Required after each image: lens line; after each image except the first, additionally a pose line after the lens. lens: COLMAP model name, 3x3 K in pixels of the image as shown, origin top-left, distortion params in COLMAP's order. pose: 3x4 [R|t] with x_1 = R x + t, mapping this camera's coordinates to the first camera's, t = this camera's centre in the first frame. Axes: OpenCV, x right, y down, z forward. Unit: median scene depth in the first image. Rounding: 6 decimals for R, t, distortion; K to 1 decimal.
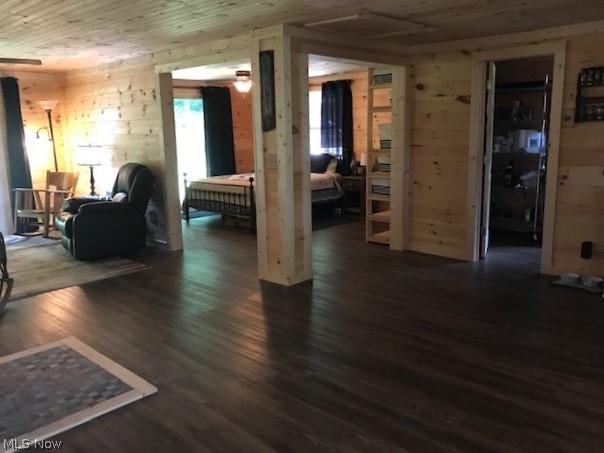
lens RADIAL K [[528.1, 0, 302.6], [0, 528.1, 224.9], [0, 0, 1]] dist [0.014159, 0.000682]
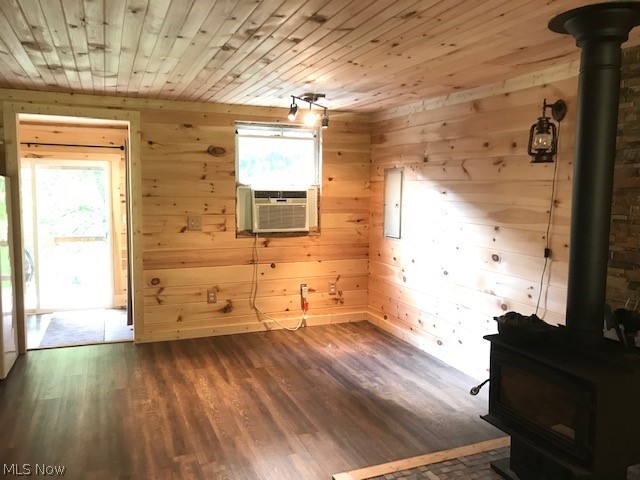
lens RADIAL K [[527.7, 0, 321.0], [0, 527.7, 239.9], [0, 0, 1]] dist [0.027298, -0.037065]
pose [[-0.911348, -0.021784, 0.411060, -0.289082], [0.090921, 0.963282, 0.252628, -0.145335], [-0.401470, 0.267606, -0.875904, 0.789965]]
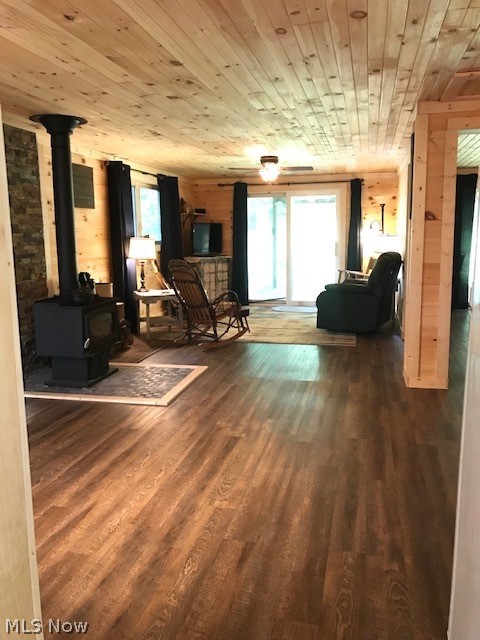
lens RADIAL K [[527.7, 0, 242.8], [0, 527.7, 324.6], [0, 0, 1]] dist [0.027298, -0.037065]
pose [[0.509107, 0.159542, -0.845788, 0.442015], [-0.157724, 0.983323, 0.090546, -0.021275], [0.846129, 0.087303, 0.525780, 0.201051]]
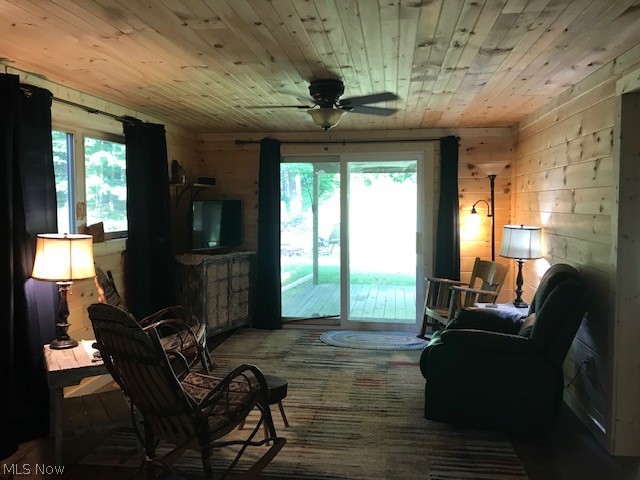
lens RADIAL K [[527.7, 0, 321.2], [0, 527.7, 233.7], [0, 0, 1]] dist [0.027298, -0.037065]
pose [[0.587058, 0.069924, -0.806519, -0.026137], [-0.162704, 0.986125, -0.032935, -0.089029], [0.793026, 0.150559, 0.590290, 0.466081]]
